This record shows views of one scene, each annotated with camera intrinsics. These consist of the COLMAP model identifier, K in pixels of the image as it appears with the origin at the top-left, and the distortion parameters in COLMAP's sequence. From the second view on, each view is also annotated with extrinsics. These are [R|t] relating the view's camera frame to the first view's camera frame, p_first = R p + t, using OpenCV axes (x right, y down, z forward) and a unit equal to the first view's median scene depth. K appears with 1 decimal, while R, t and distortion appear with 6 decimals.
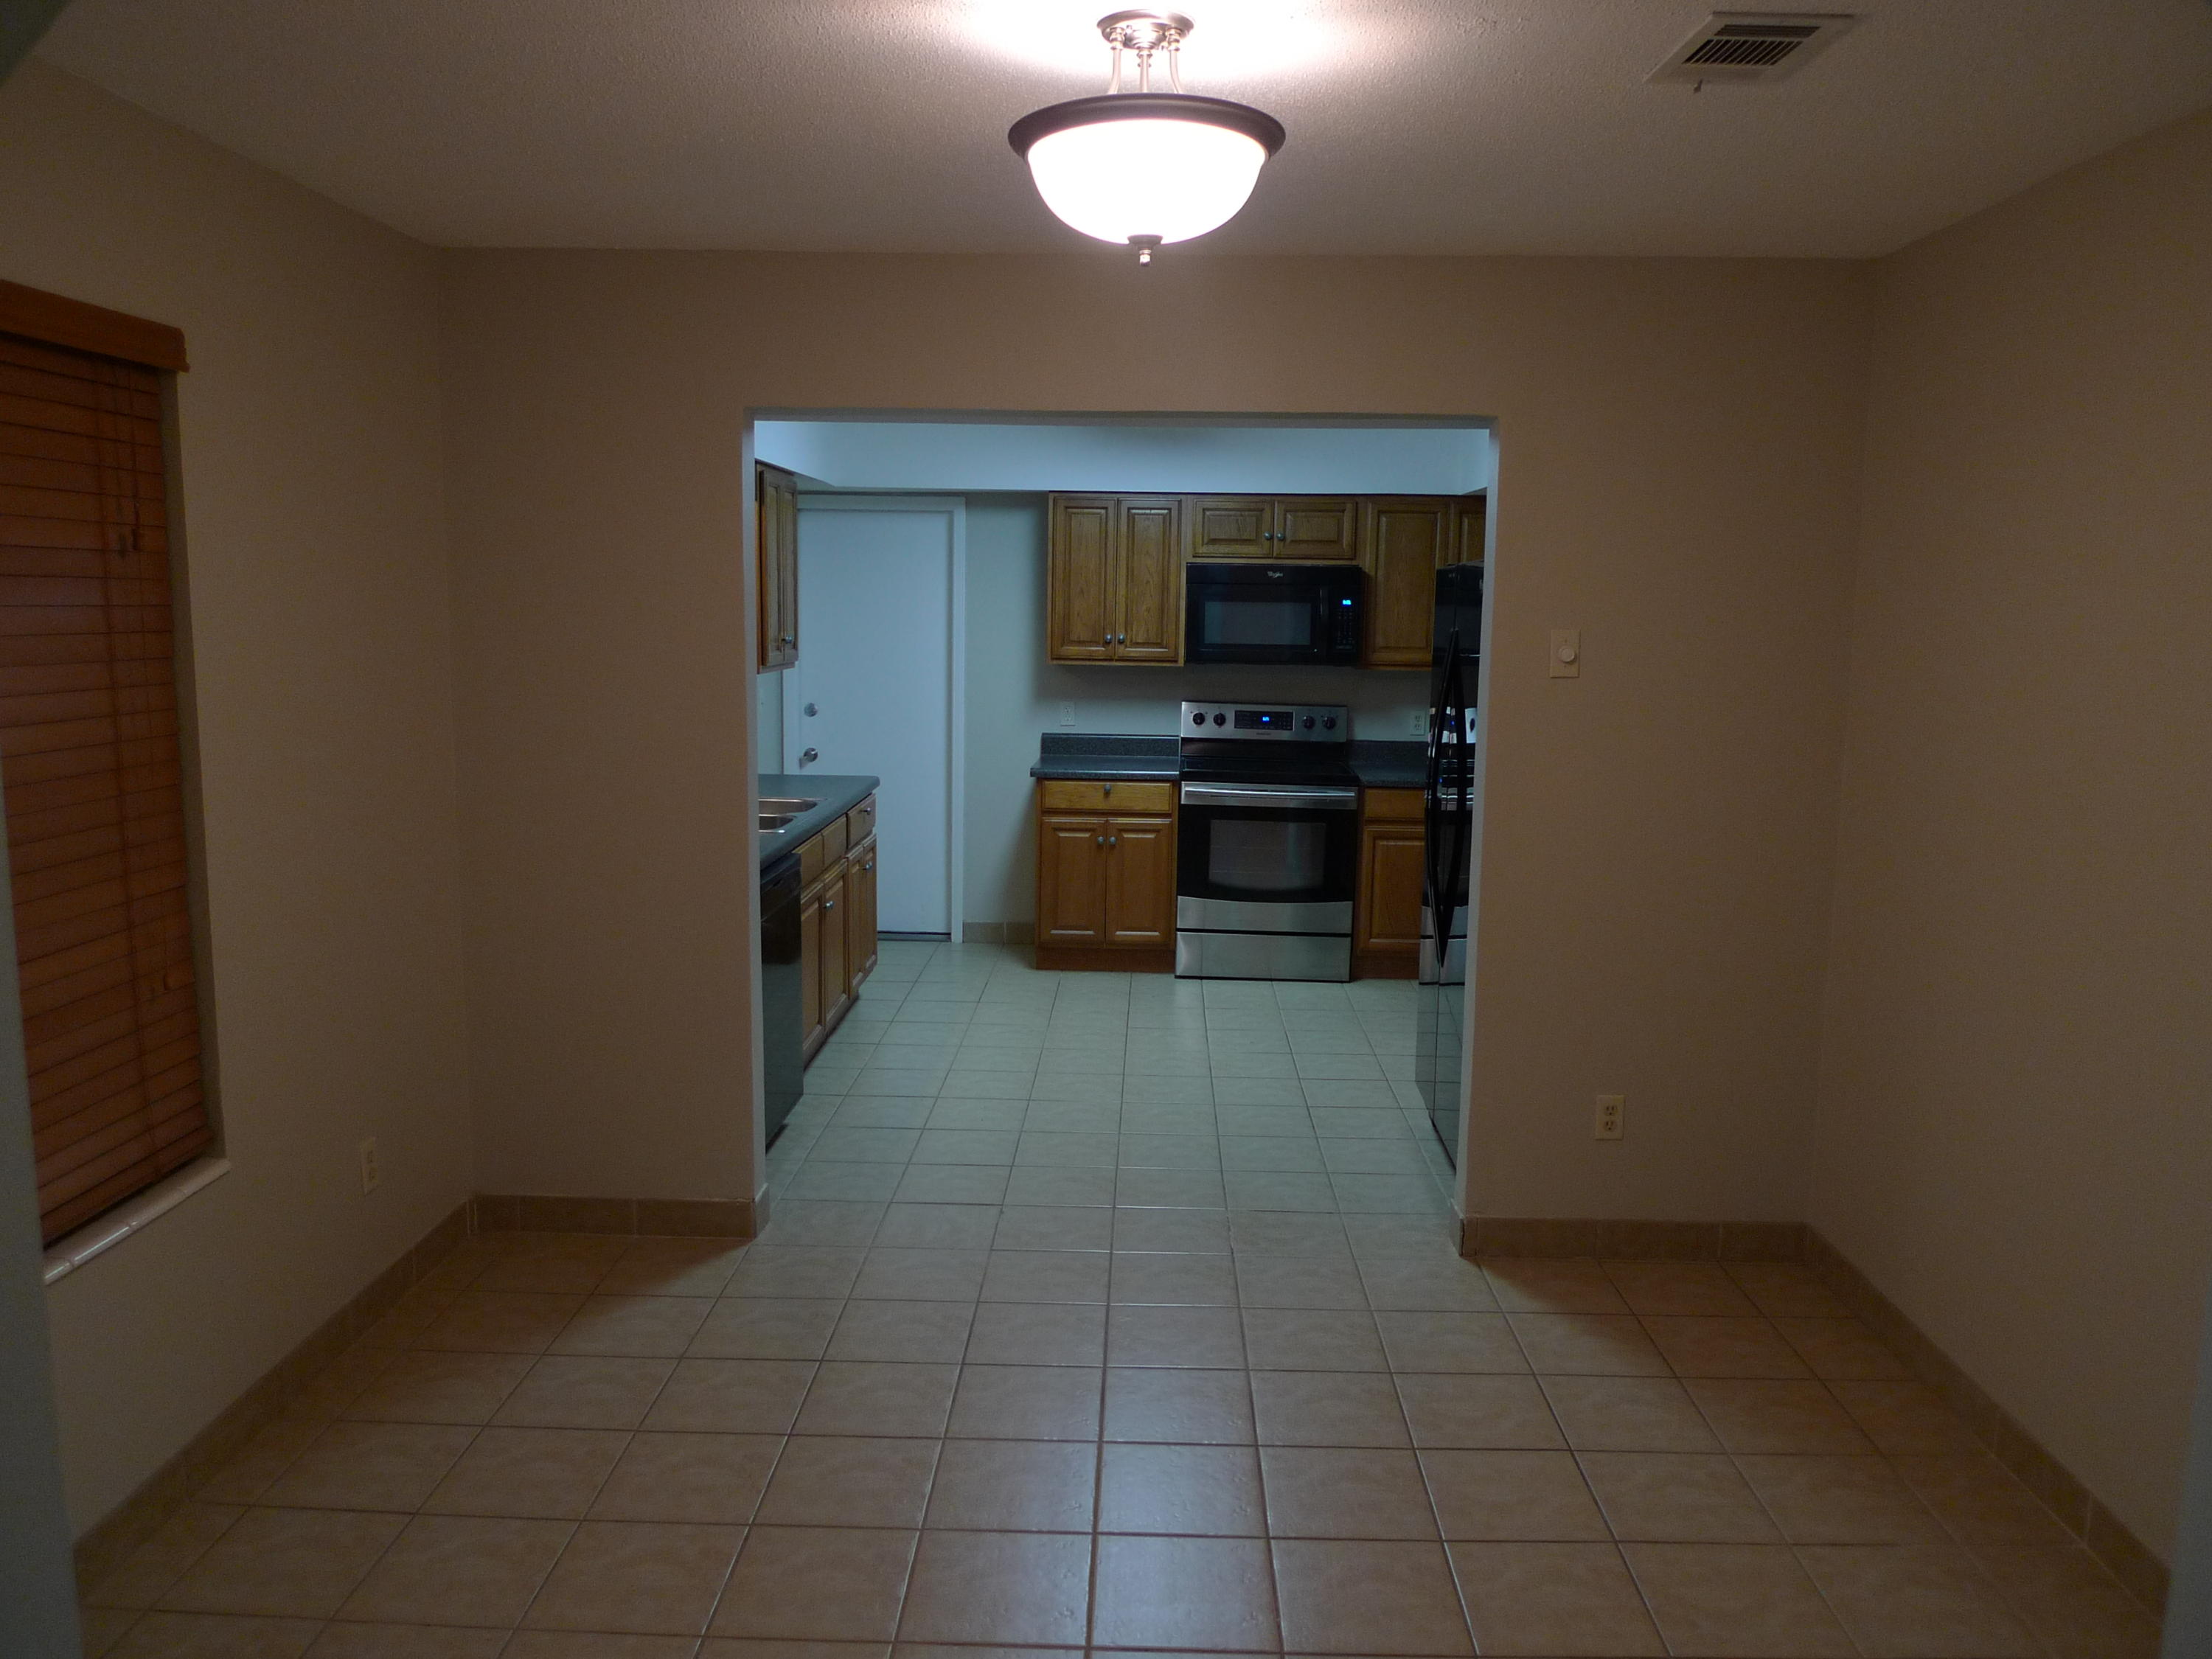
lens RADIAL K [[1574.8, 0, 1111.7], [0, 1574.8, 824.6], [0, 0, 1]] dist [-0.035350, -0.007251]
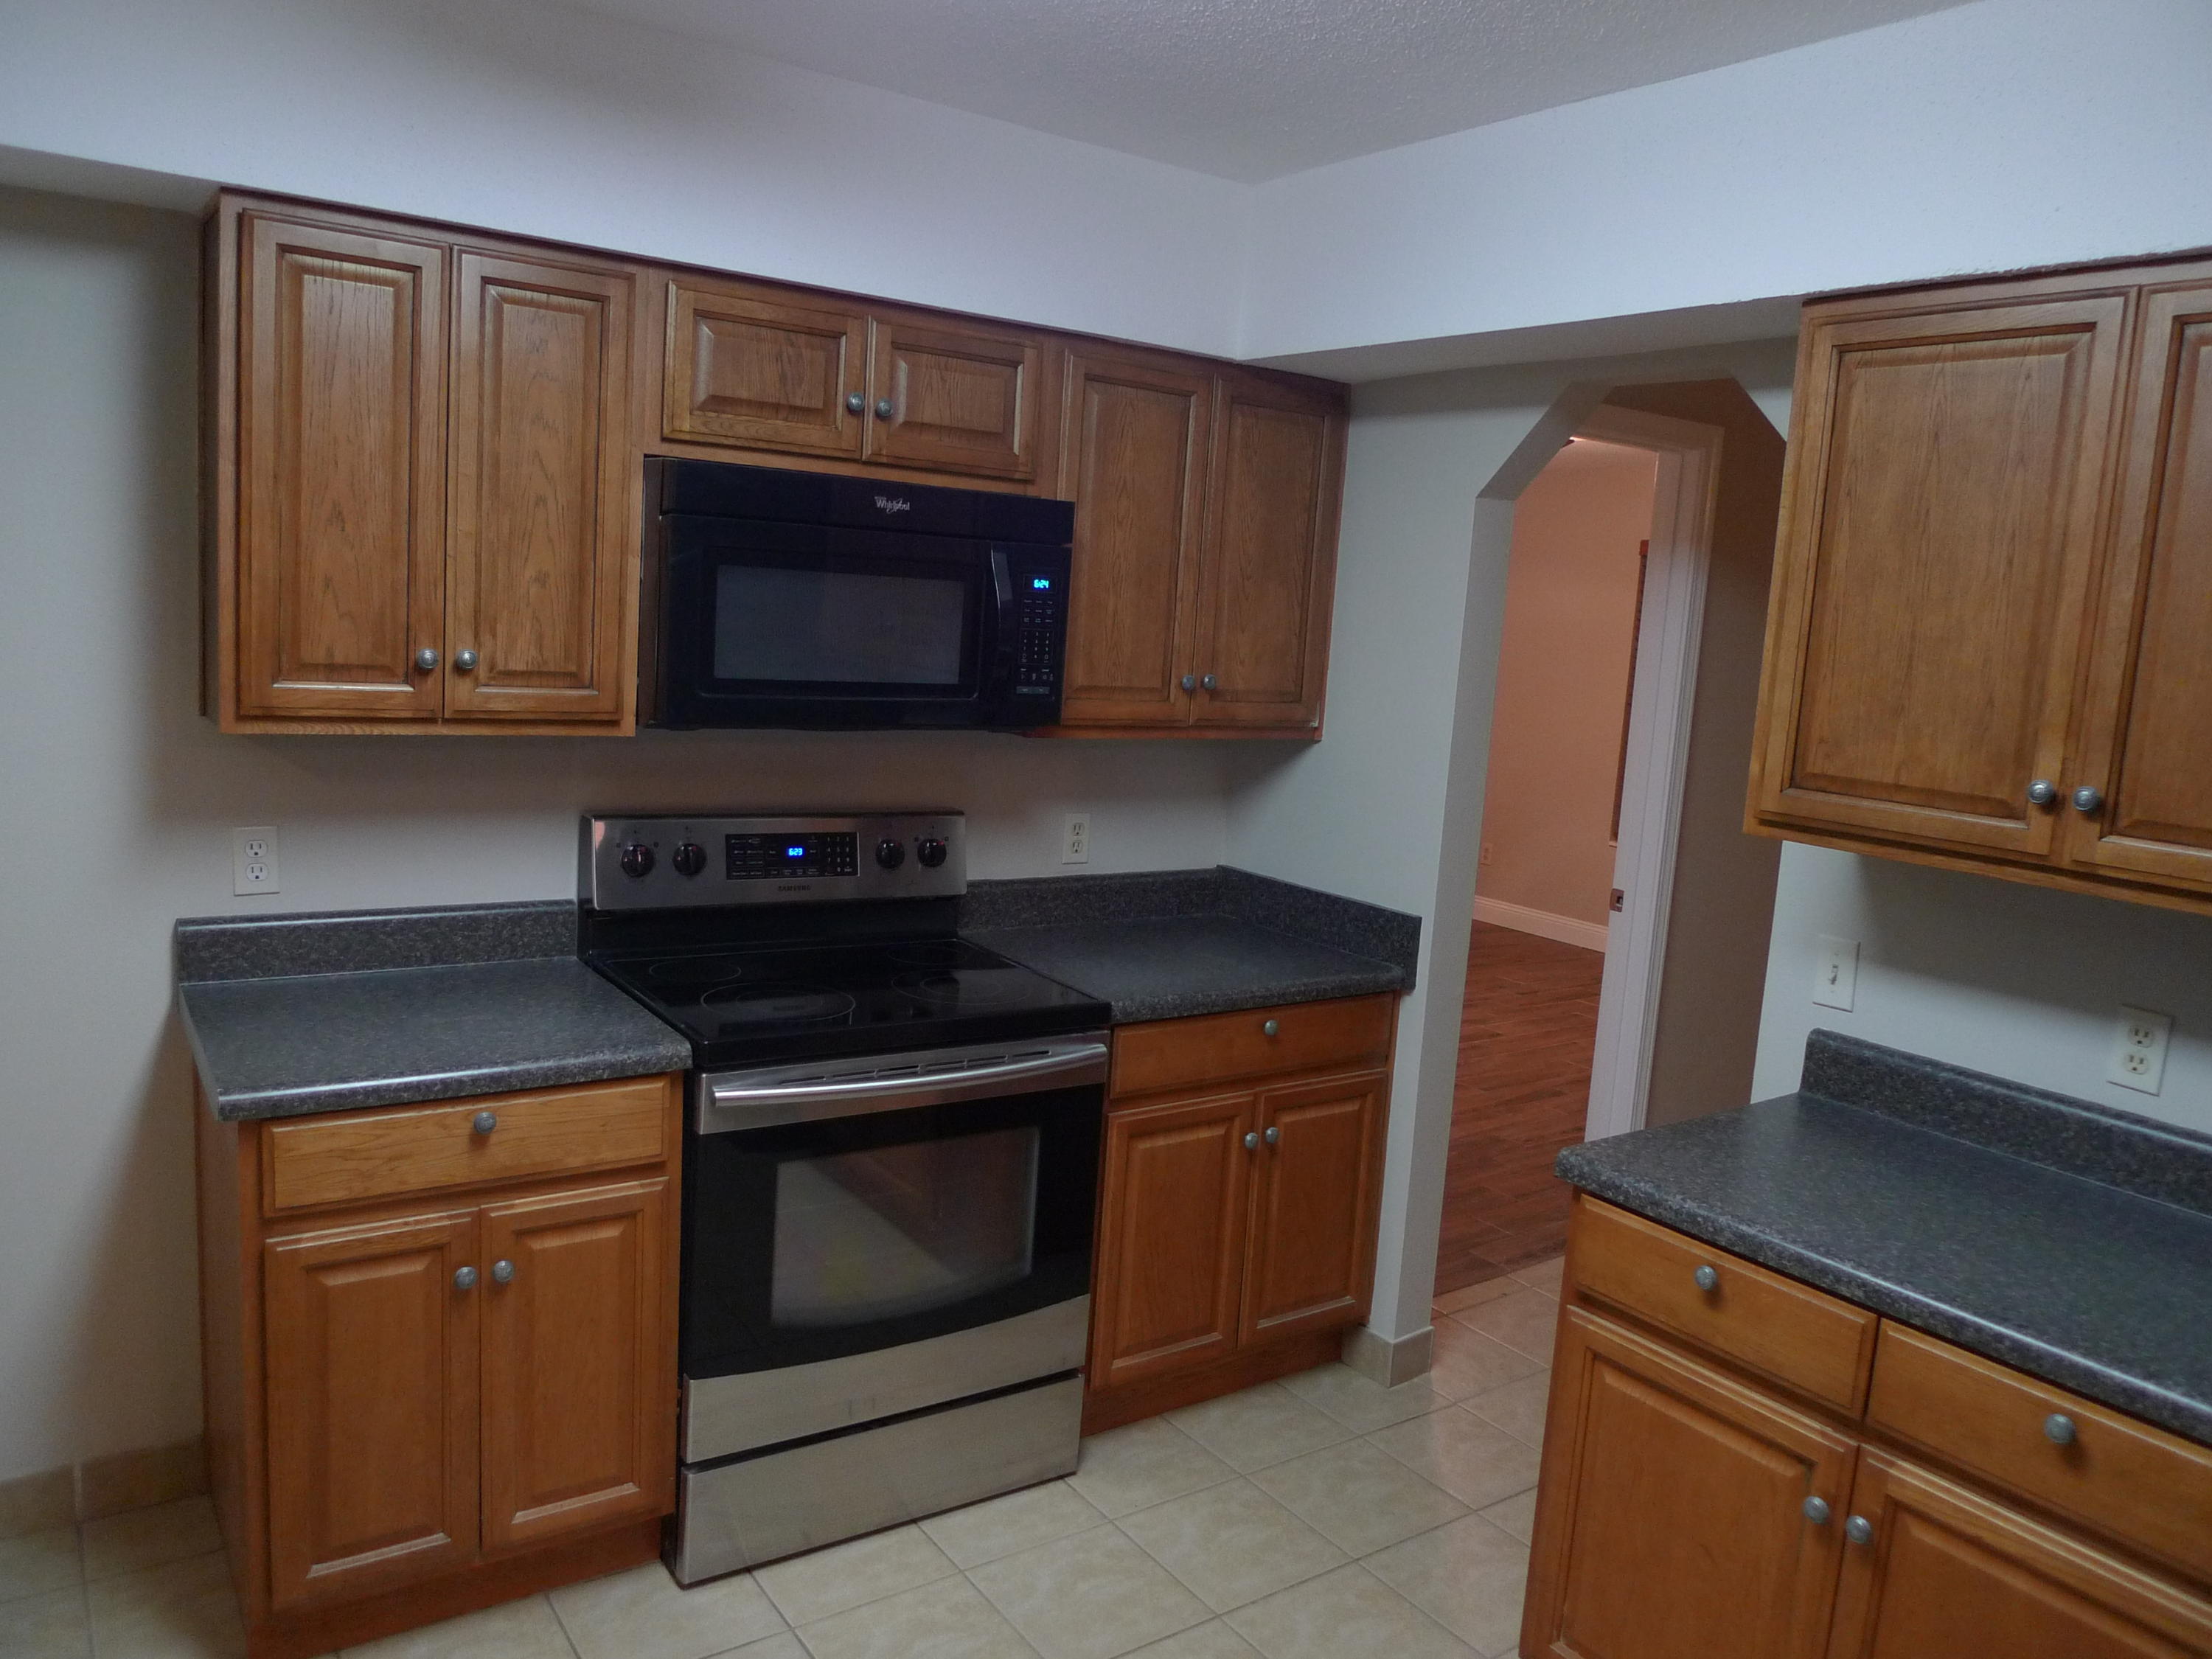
lens RADIAL K [[1574.8, 0, 1111.7], [0, 1574.8, 824.6], [0, 0, 1]] dist [-0.035350, -0.007251]
pose [[0.800953, -0.046308, 0.596933, -0.087576], [0.032297, 0.998895, 0.034155, -0.089989], [-0.597855, -0.008077, 0.801563, 0.645141]]
